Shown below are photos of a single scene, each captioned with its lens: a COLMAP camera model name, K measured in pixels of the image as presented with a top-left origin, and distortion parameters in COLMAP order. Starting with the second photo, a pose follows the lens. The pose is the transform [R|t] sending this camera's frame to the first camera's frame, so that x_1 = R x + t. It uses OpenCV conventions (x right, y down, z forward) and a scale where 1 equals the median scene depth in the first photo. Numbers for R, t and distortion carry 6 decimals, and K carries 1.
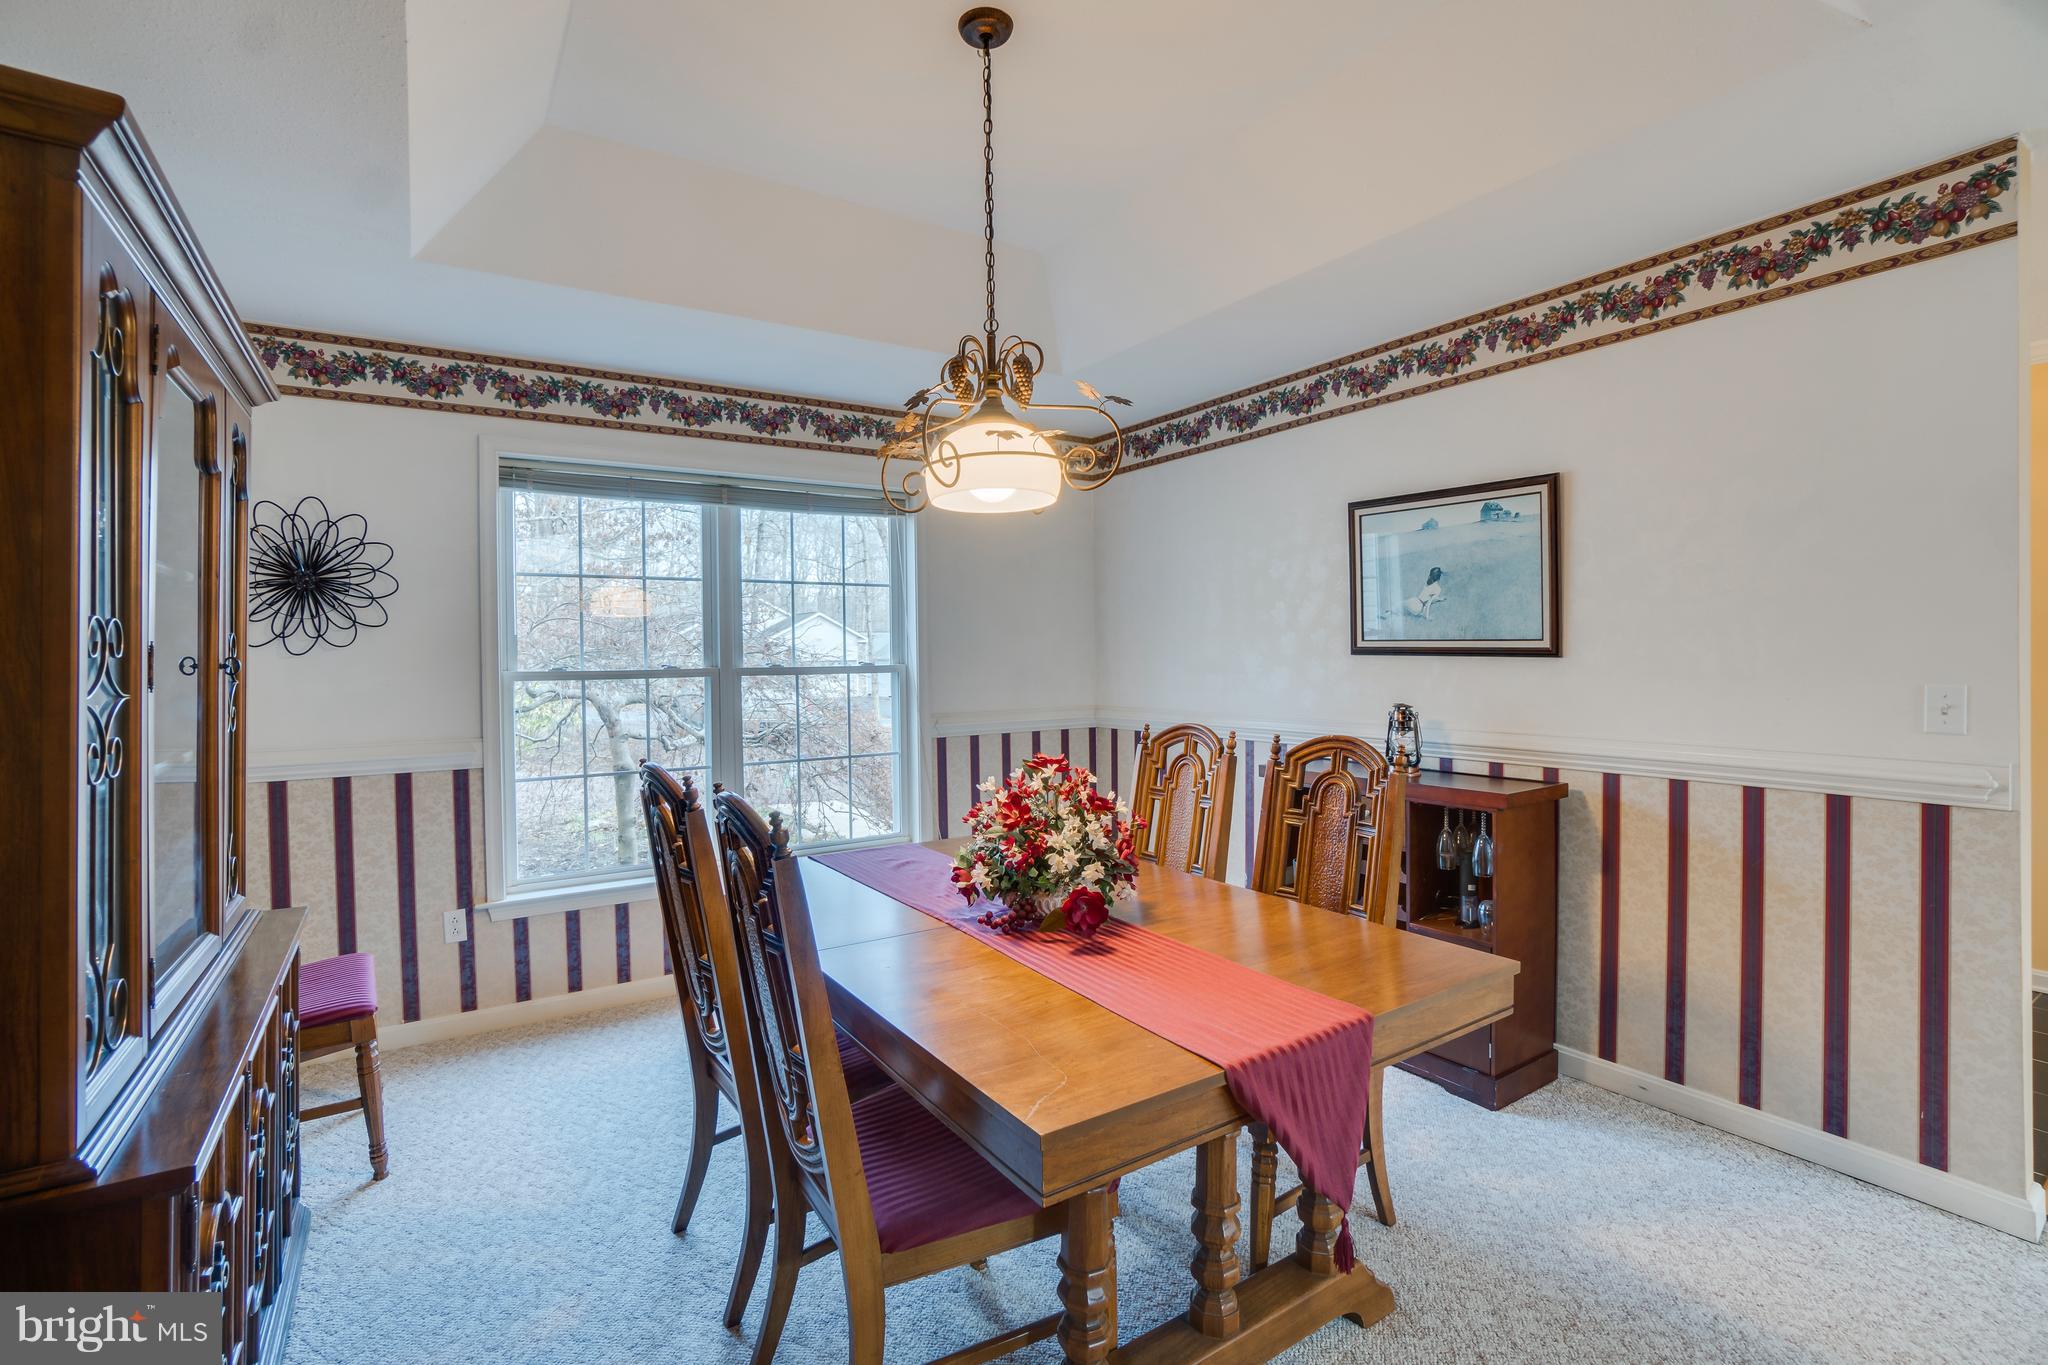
lens RADIAL K [[940.4, 0, 1024.0], [0, 940.4, 682.5], [0, 0, 1]] dist [-0.028764, 0.001066]
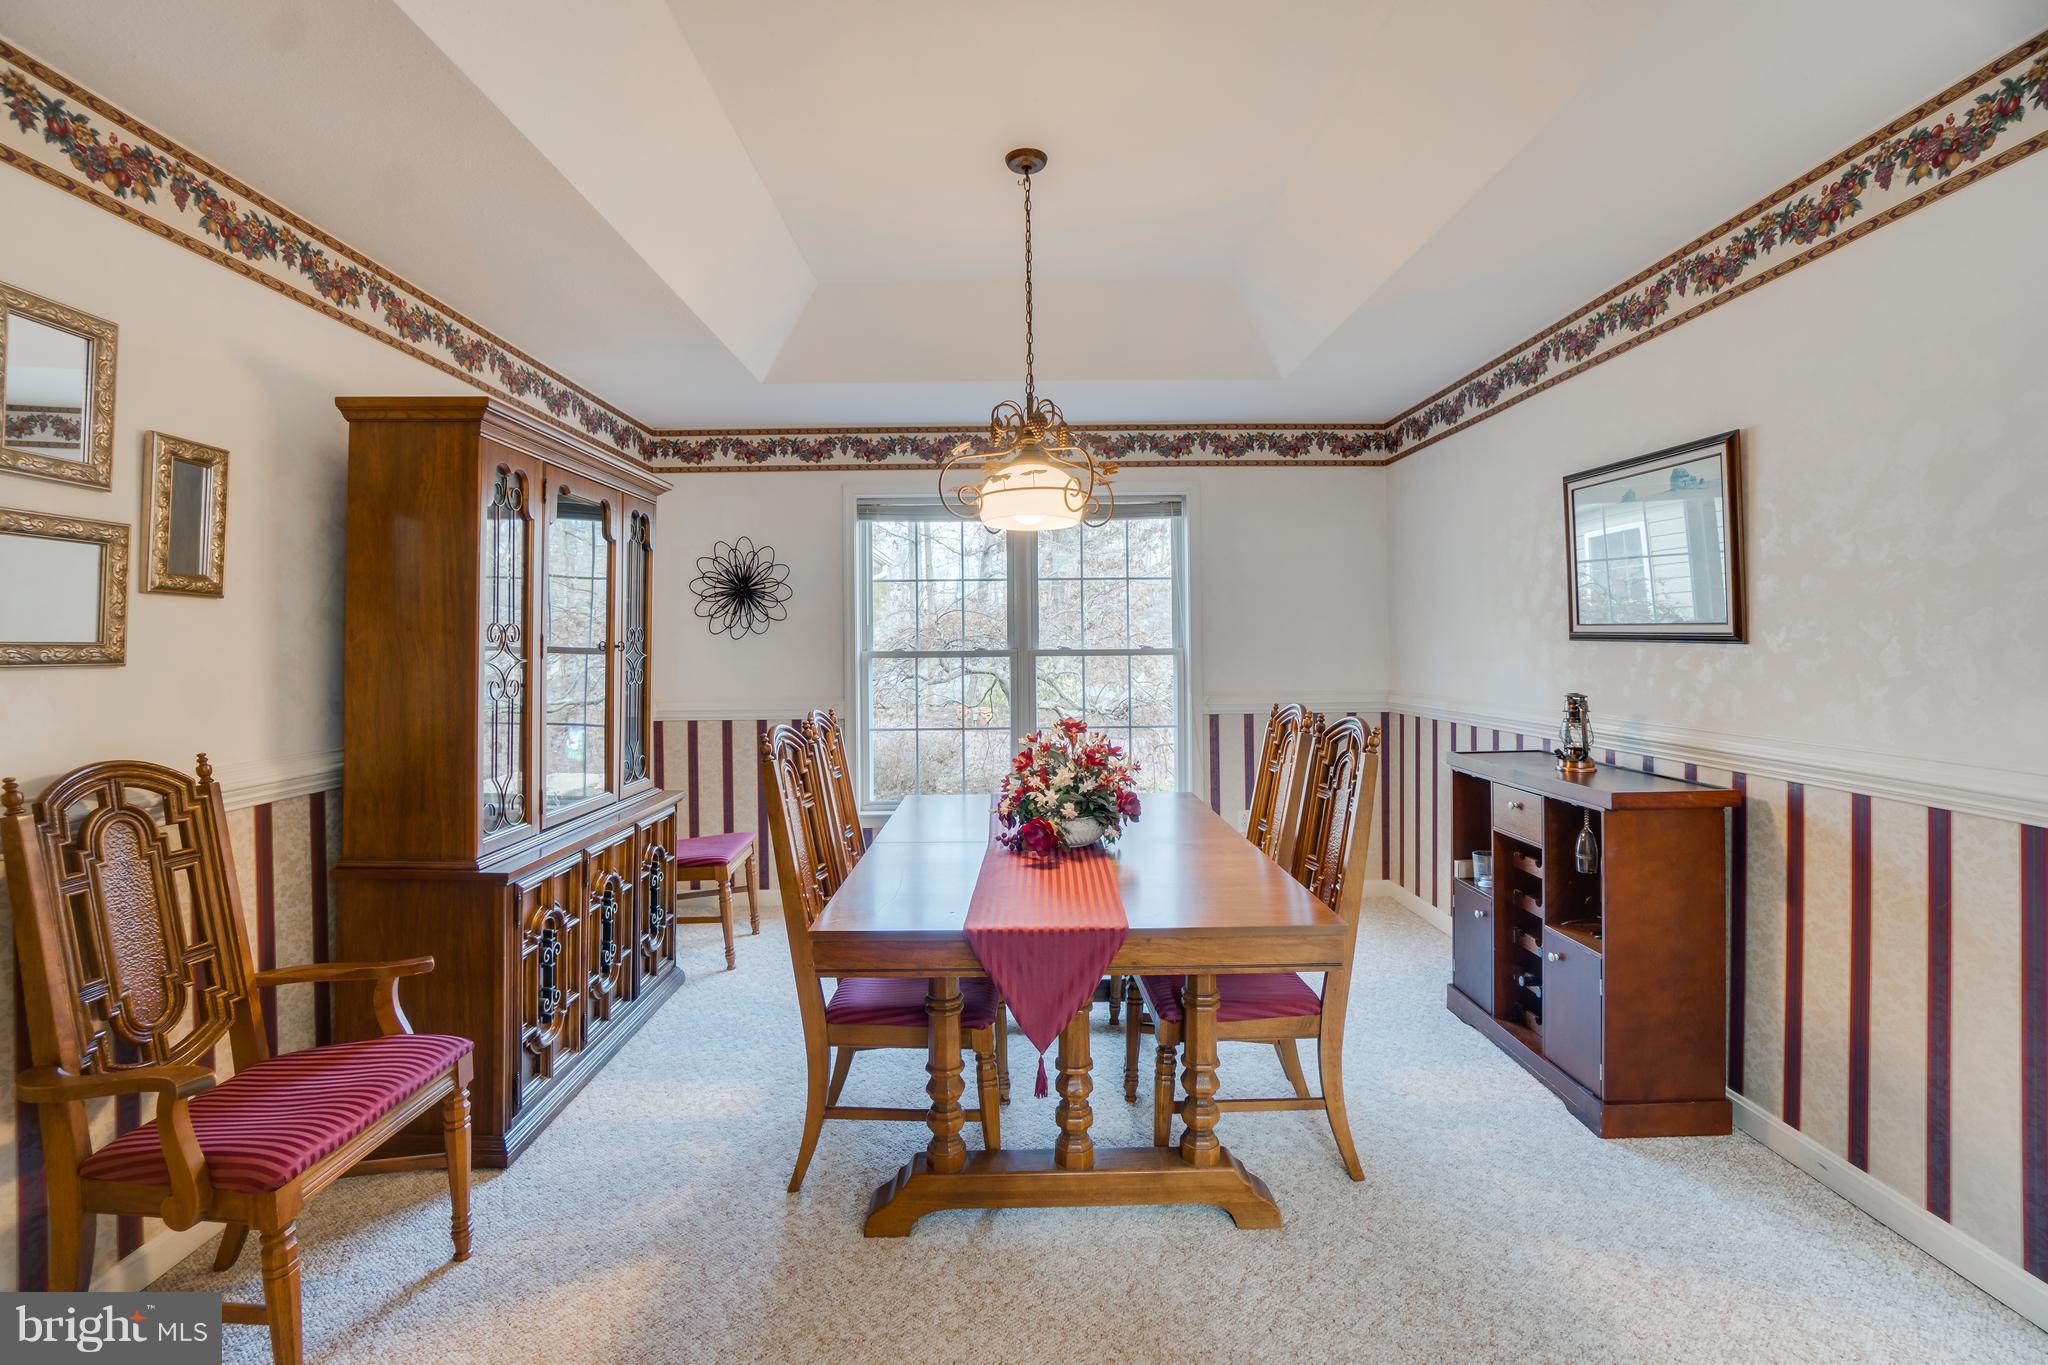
lens RADIAL K [[936.7, 0, 1028.0], [0, 936.7, 665.9], [0, 0, 1]] dist [-0.014369, 0.006294]
pose [[0.848221, 0.016478, -0.529386, 0.499444], [-0.016044, 0.999857, 0.005416, -0.001172], [0.529399, 0.003899, 0.848364, -0.081395]]
